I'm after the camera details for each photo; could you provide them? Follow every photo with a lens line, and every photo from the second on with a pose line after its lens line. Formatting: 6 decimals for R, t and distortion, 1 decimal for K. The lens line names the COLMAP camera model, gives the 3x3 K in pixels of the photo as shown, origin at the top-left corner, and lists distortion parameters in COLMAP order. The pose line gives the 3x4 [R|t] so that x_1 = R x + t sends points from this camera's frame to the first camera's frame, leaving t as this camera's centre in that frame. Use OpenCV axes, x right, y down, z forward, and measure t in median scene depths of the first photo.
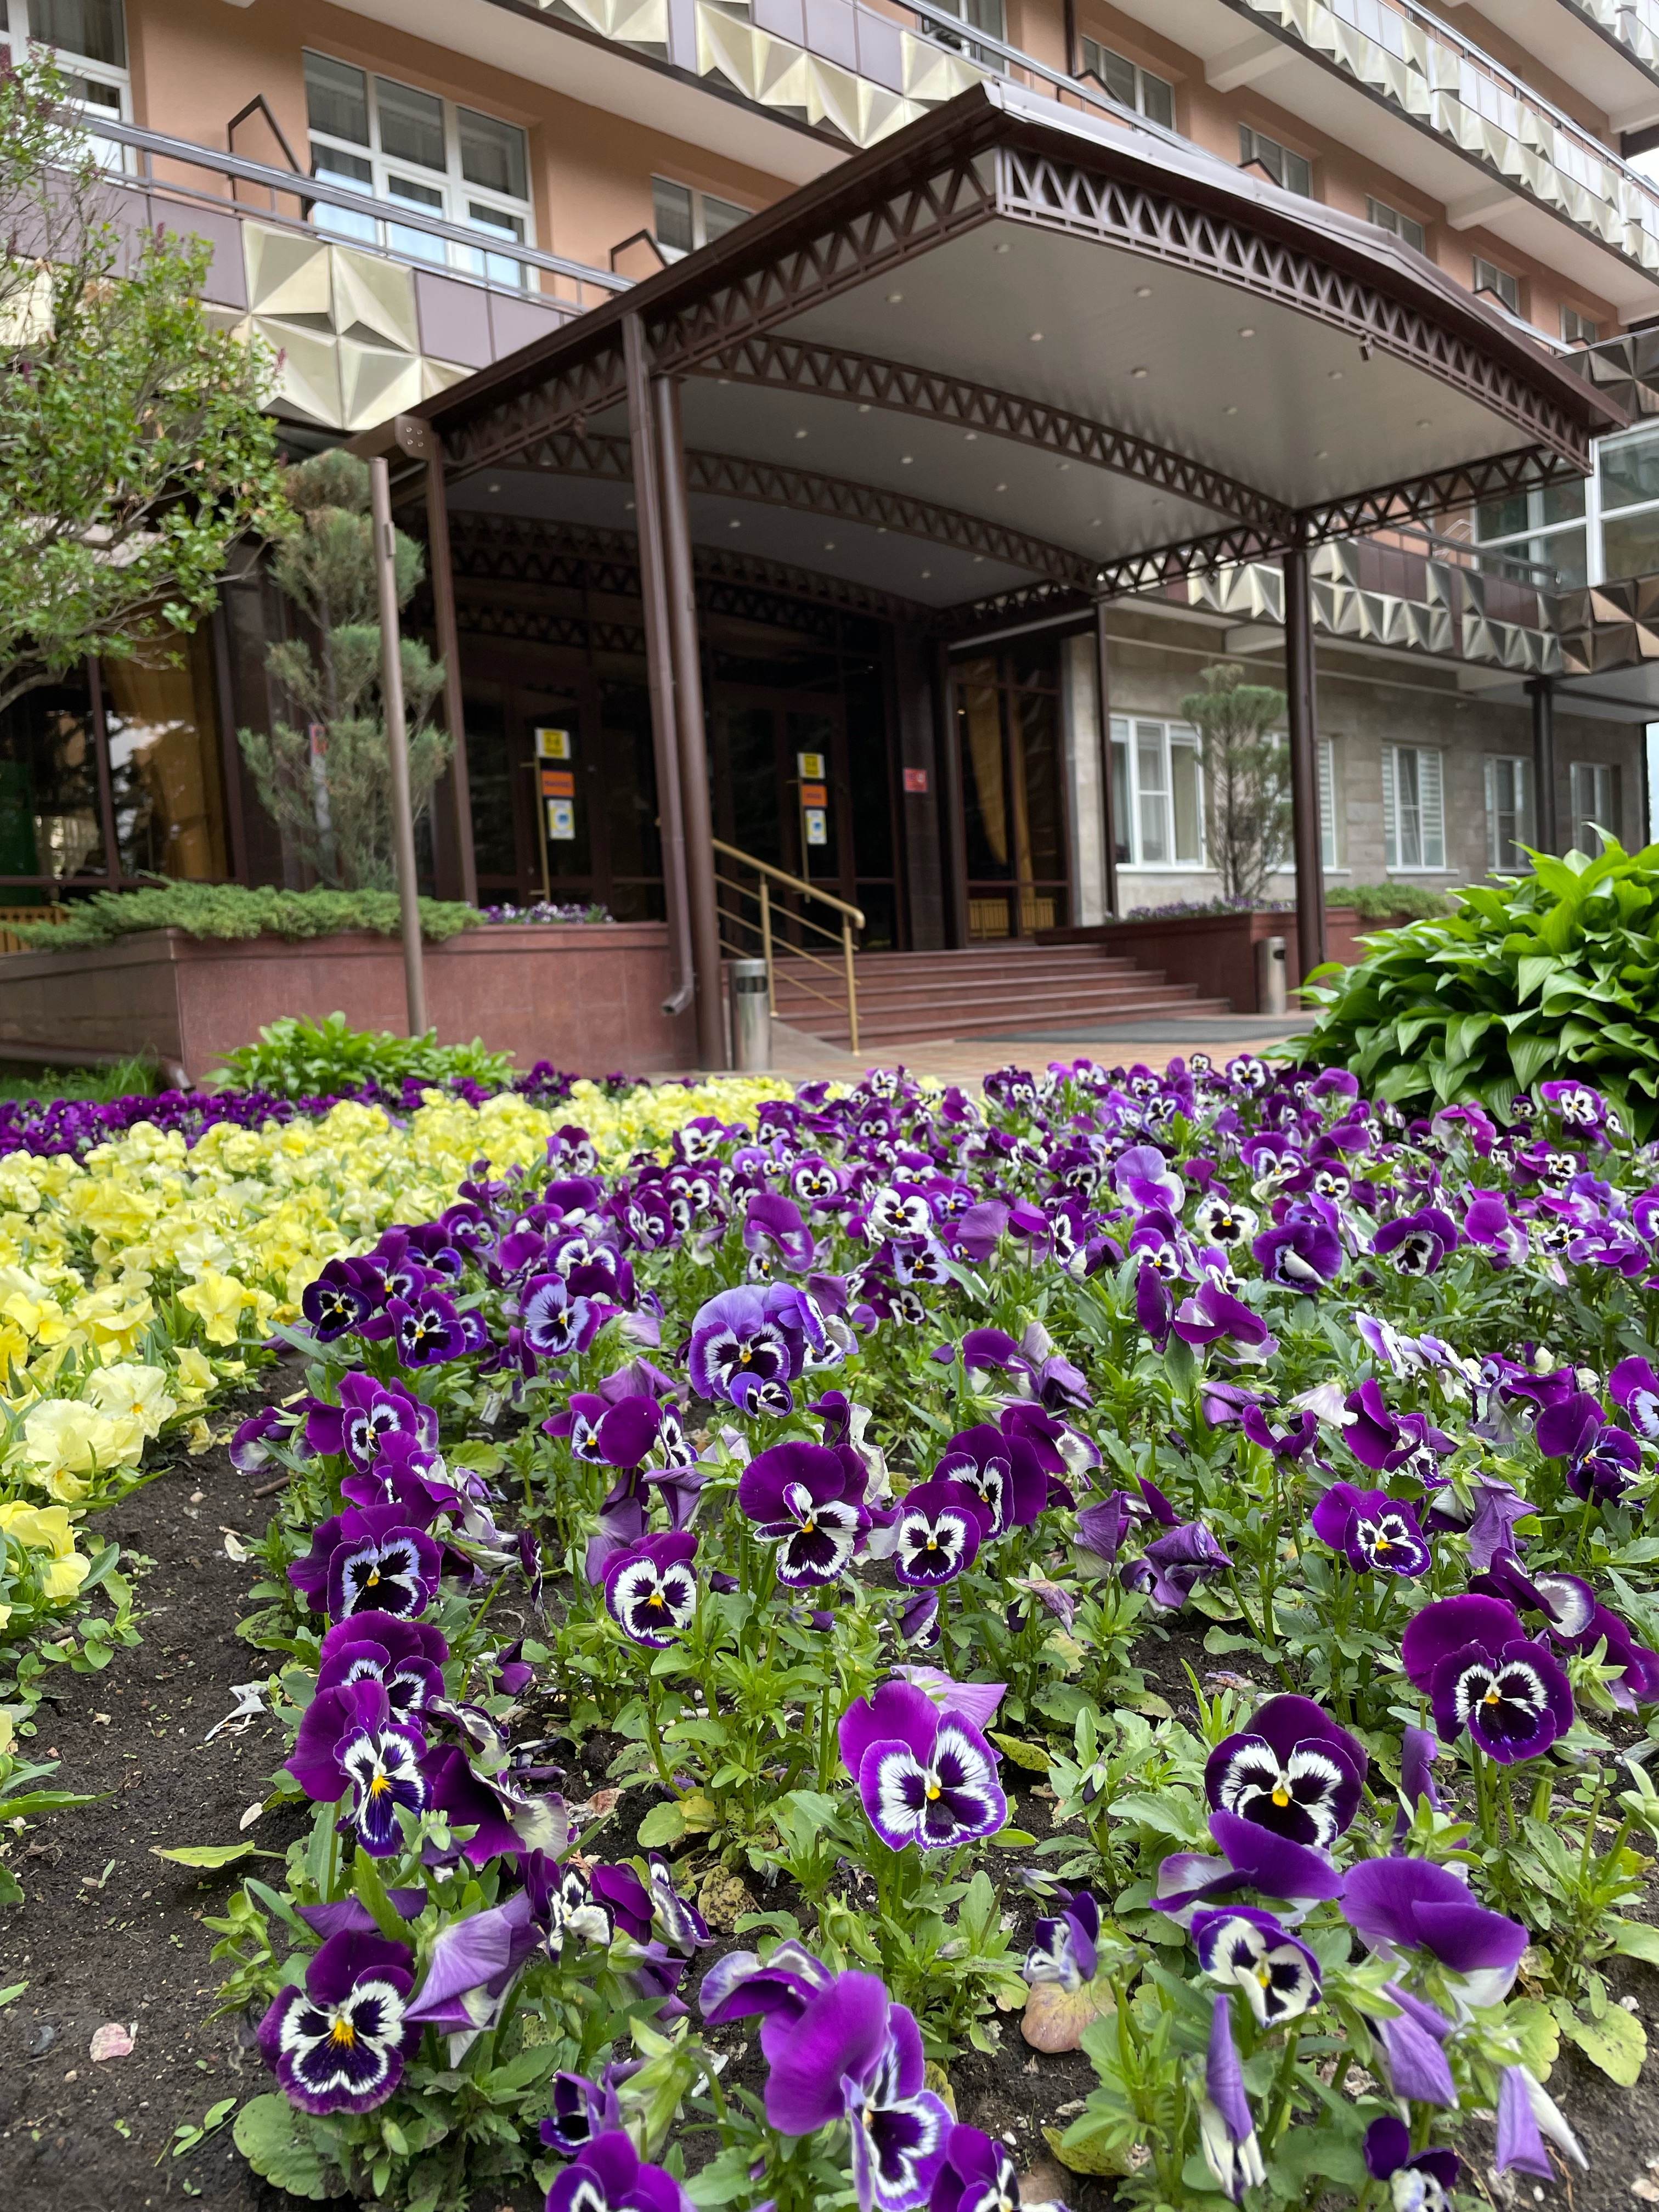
lens RADIAL K [[1685.6, 0, 839.1], [0, 1685.6, 1117.7], [0, 0, 1]] dist [-0.002635, -0.007288]
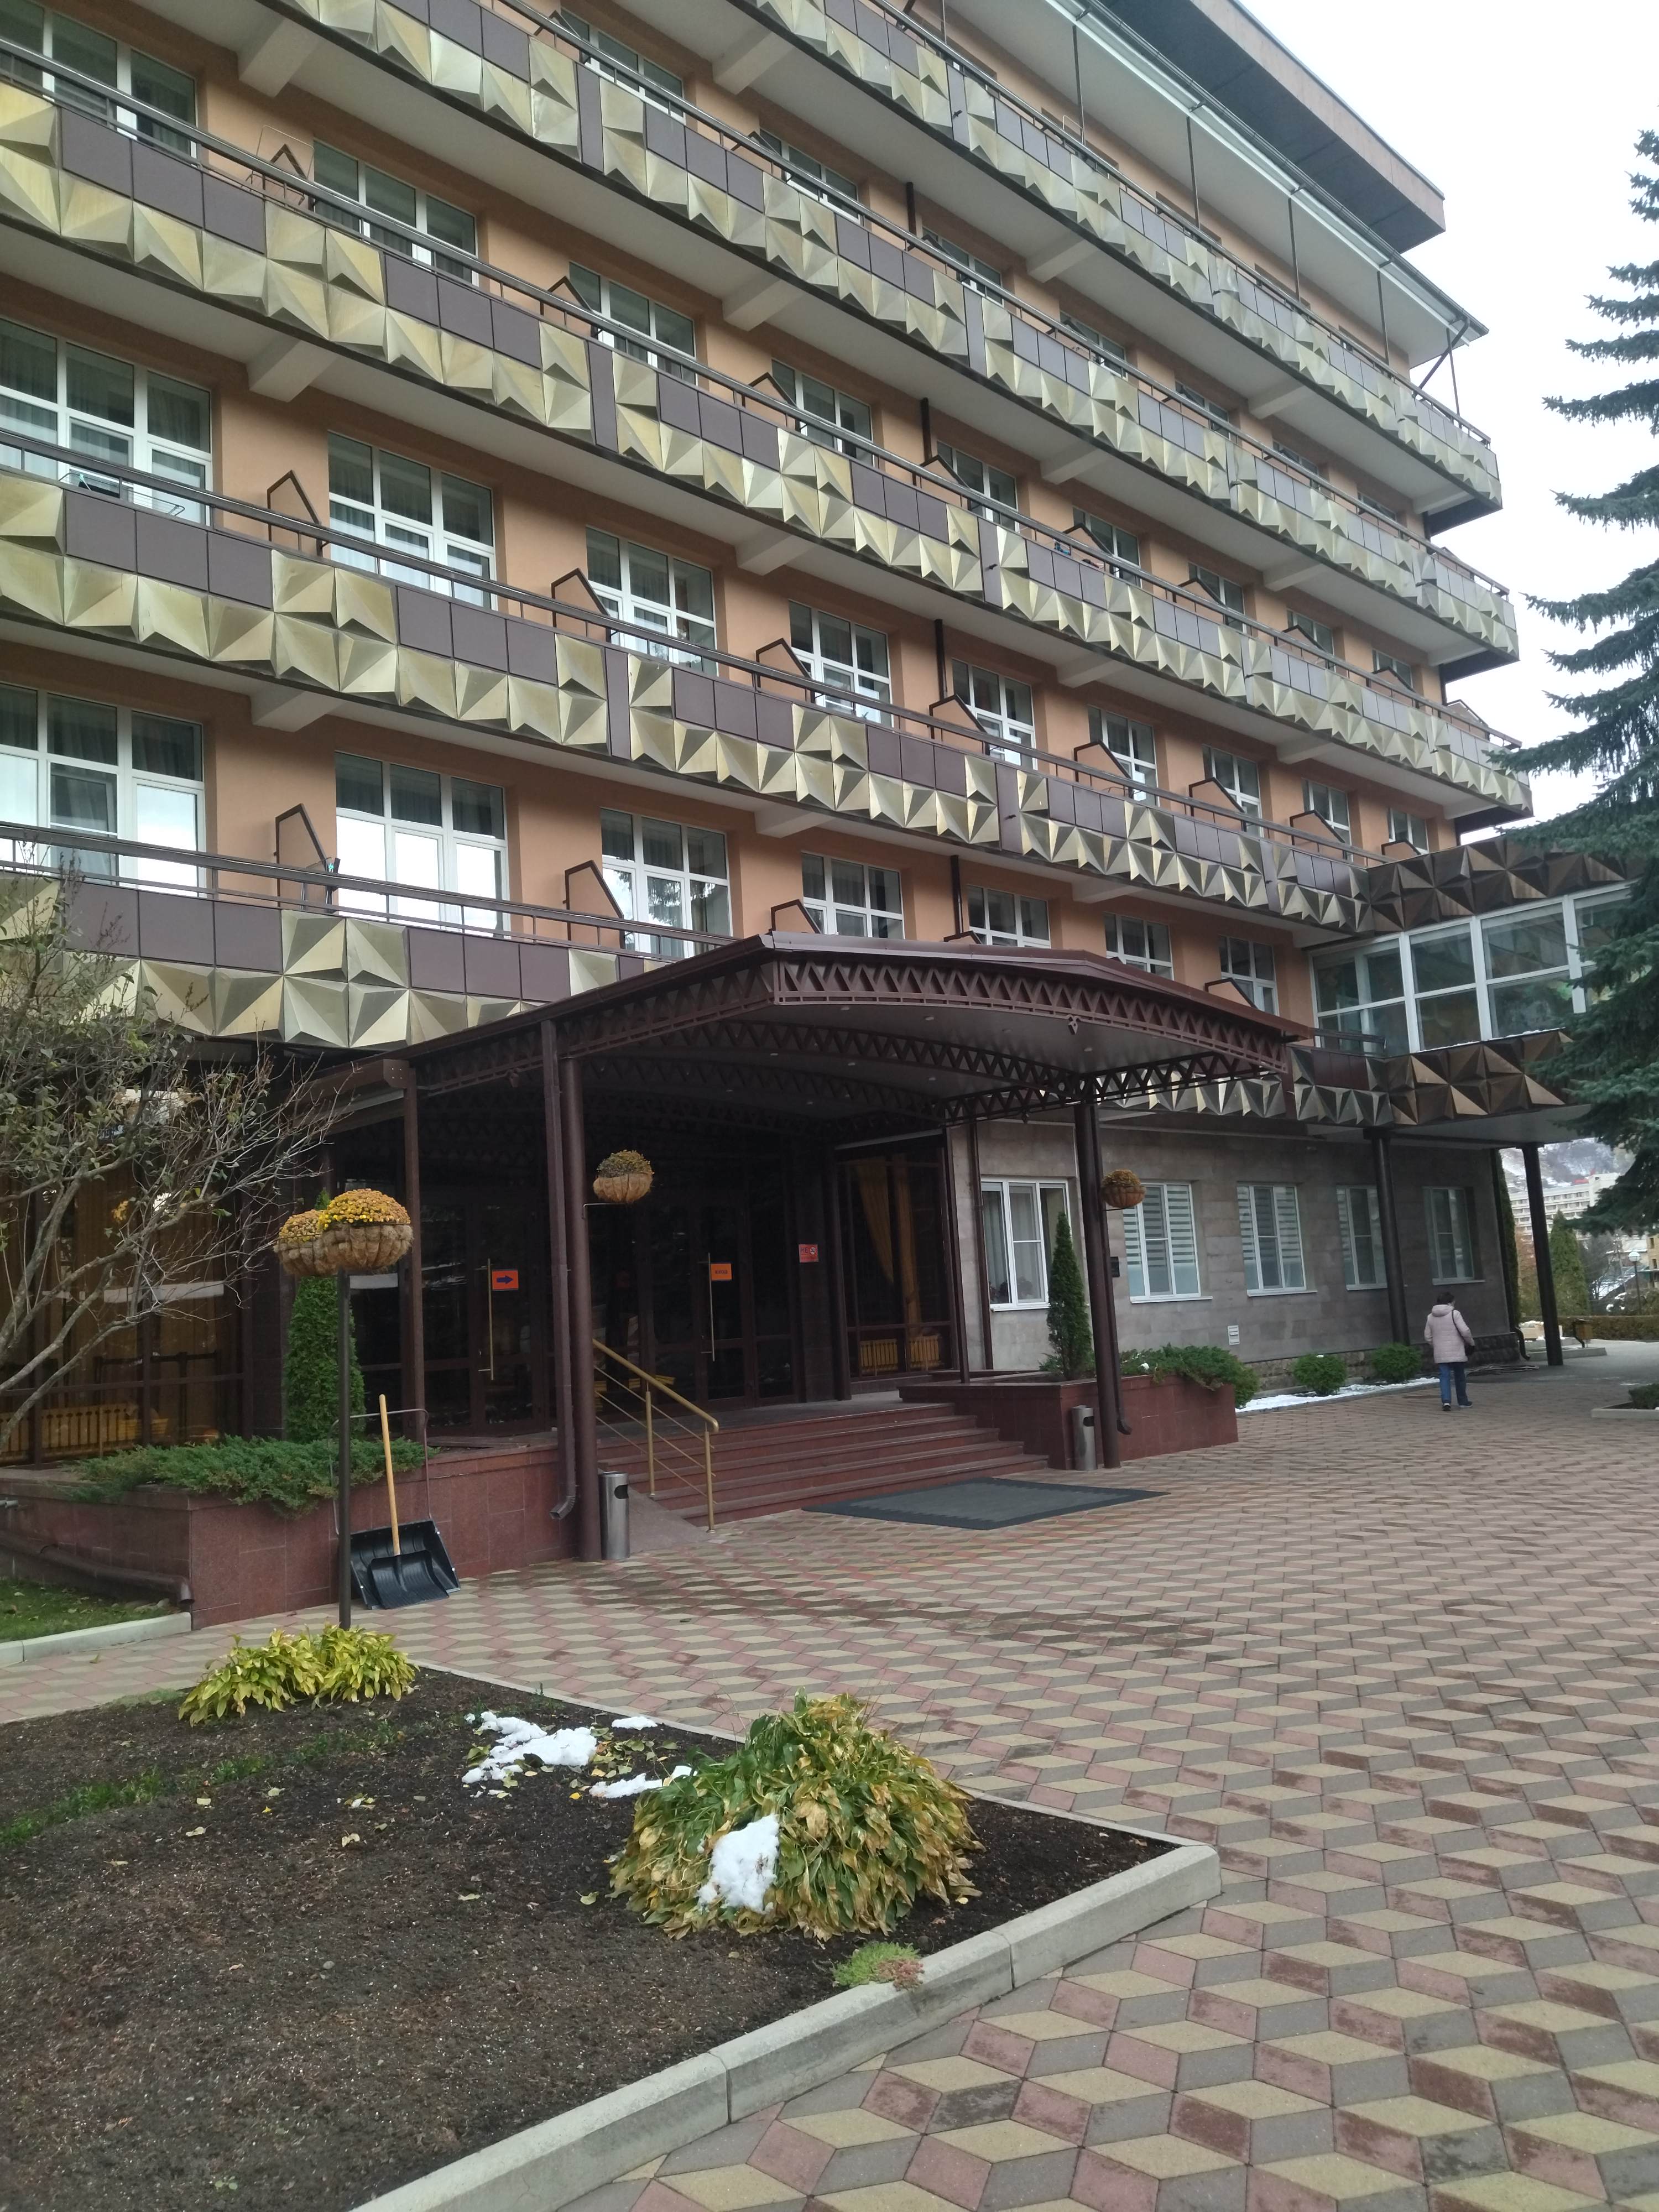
lens RADIAL K [[1643.8, 0, 826.5], [0, 1643.8, 1109.6], [0, 0, 1]] dist [0.066301, -0.047441]
pose [[0.999969, 0.003880, -0.006923, 0.054358], [-0.005184, 0.979854, -0.199646, -0.052510], [0.006009, 0.199676, 0.979844, -0.157834]]
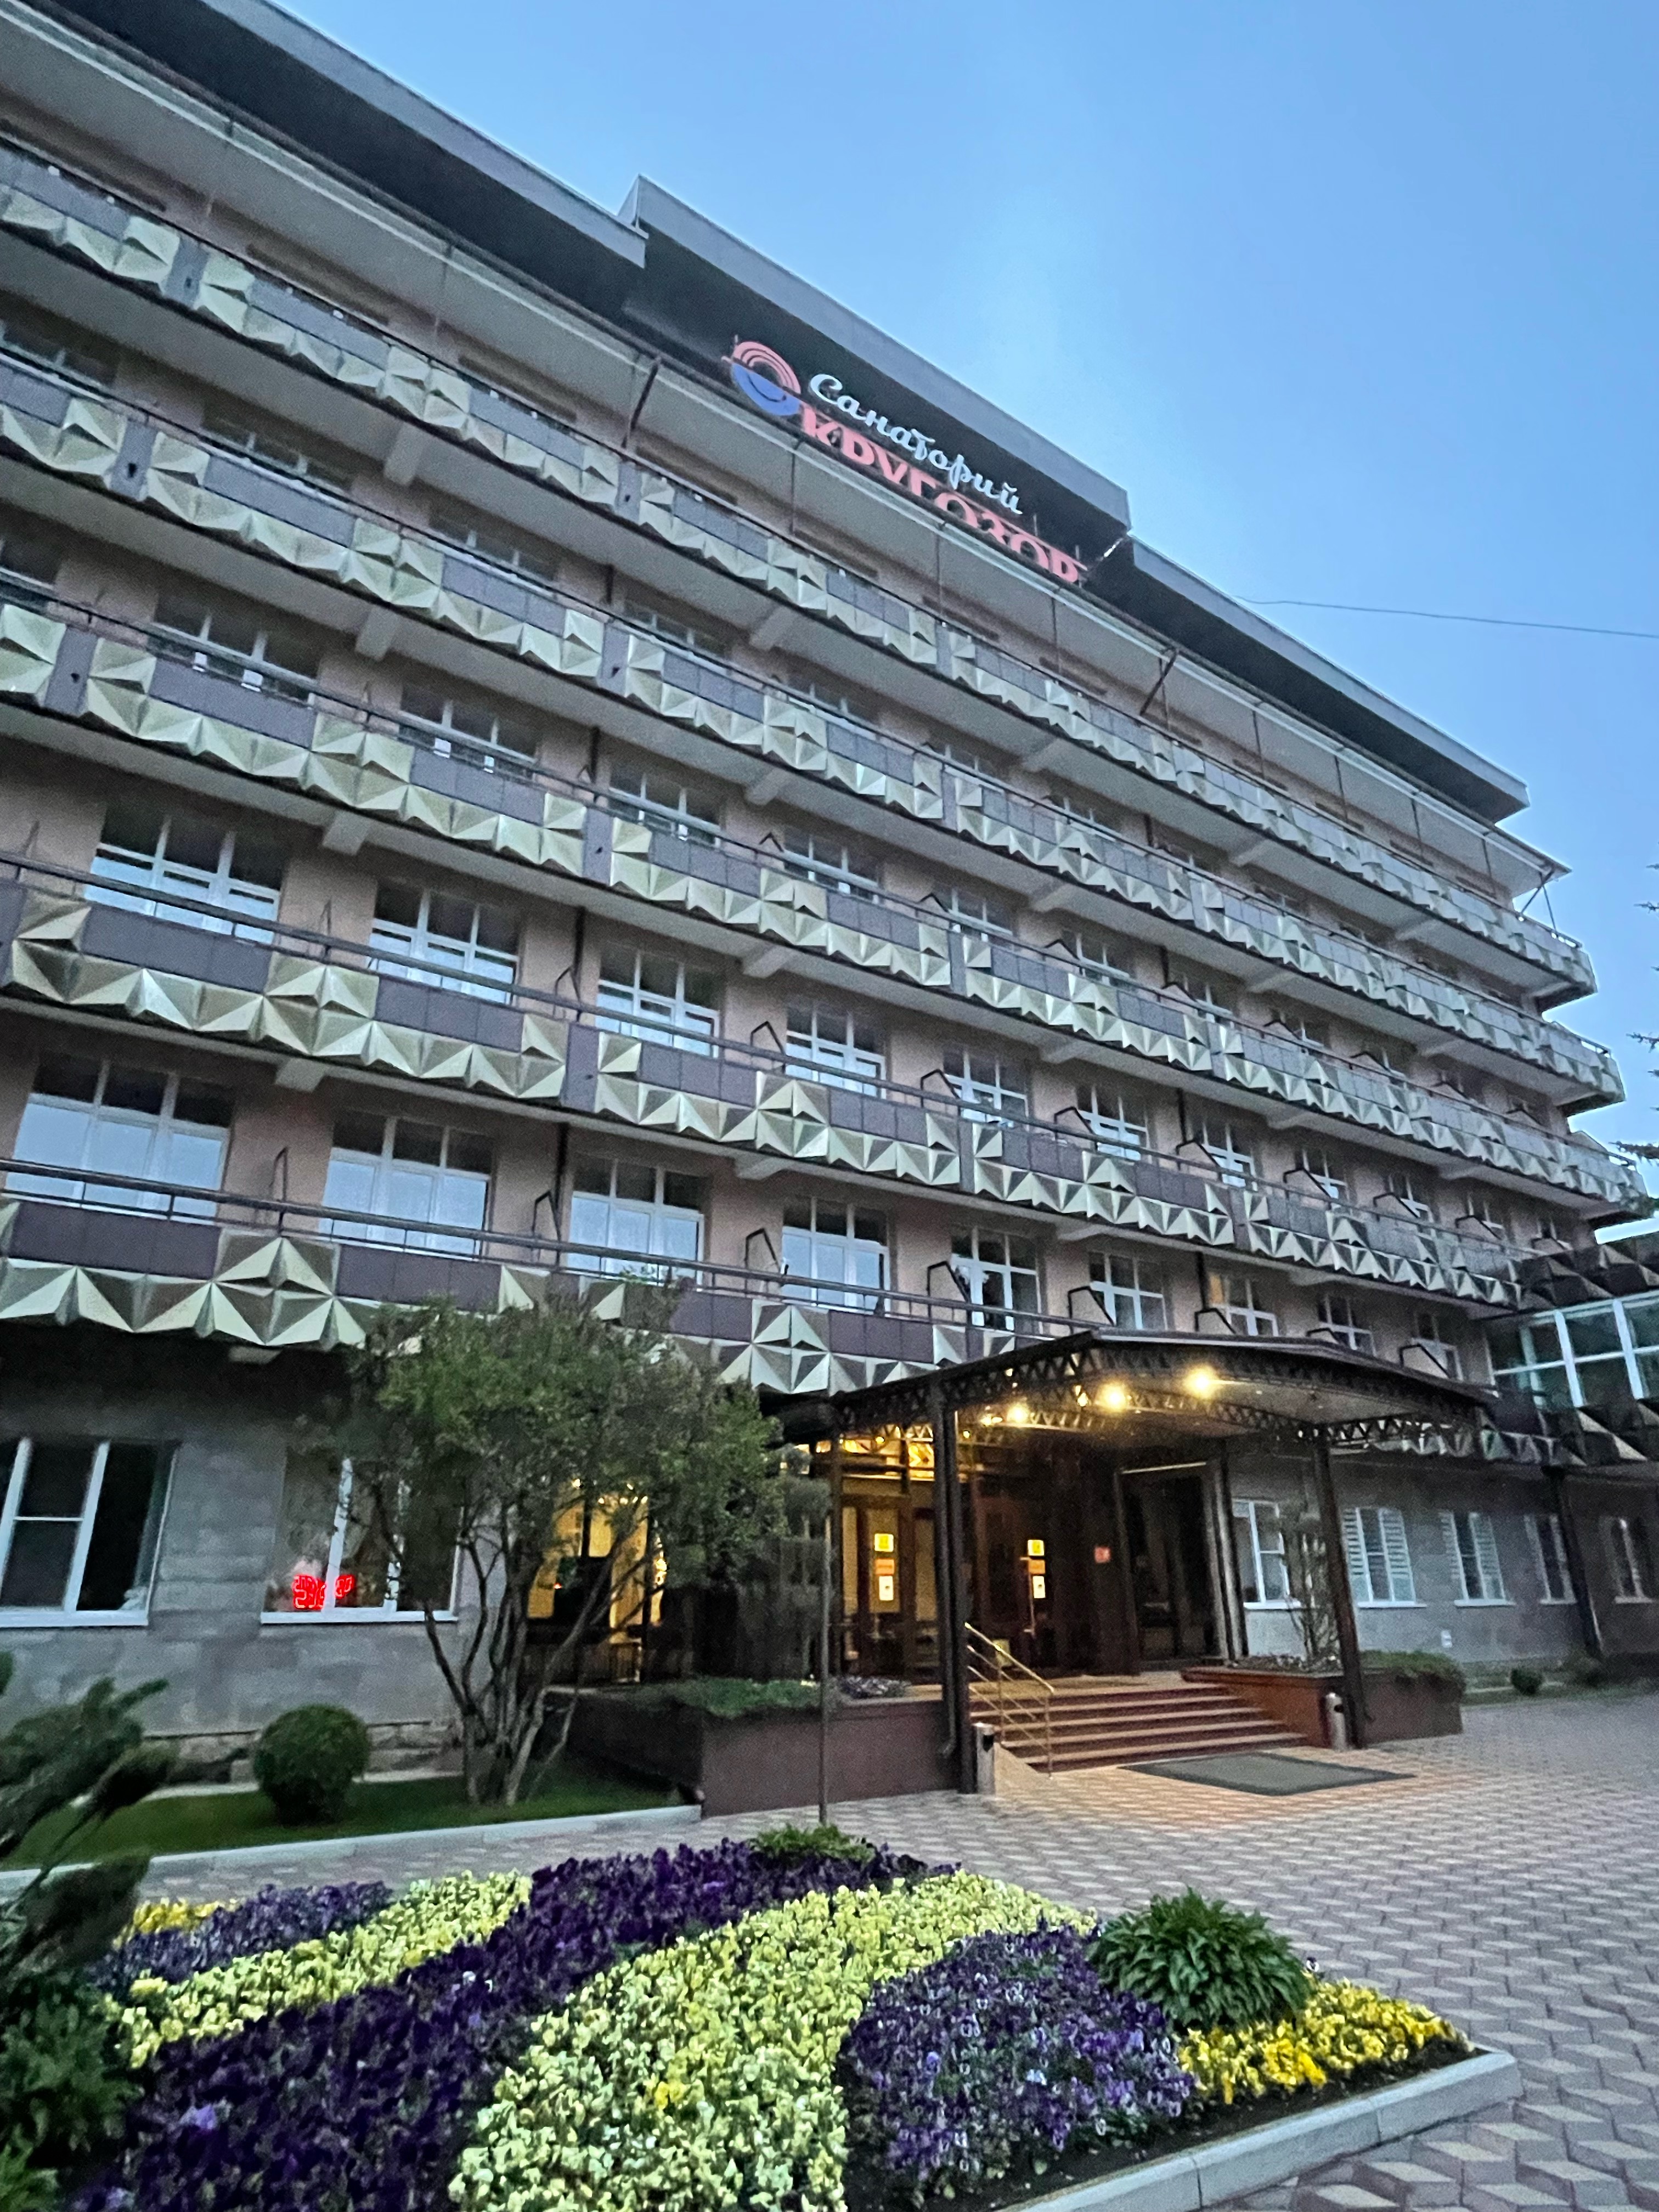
lens RADIAL K [[1217.3, 0, 845.6], [0, 1217.3, 1113.1], [0, 0, 1]] dist [0.005816, -0.004308]
pose [[0.981289, -0.015493, -0.191919, 0.028279], [-0.069450, 0.901178, -0.427849, -0.052468], [0.179582, 0.433173, 0.883239, -0.218669]]
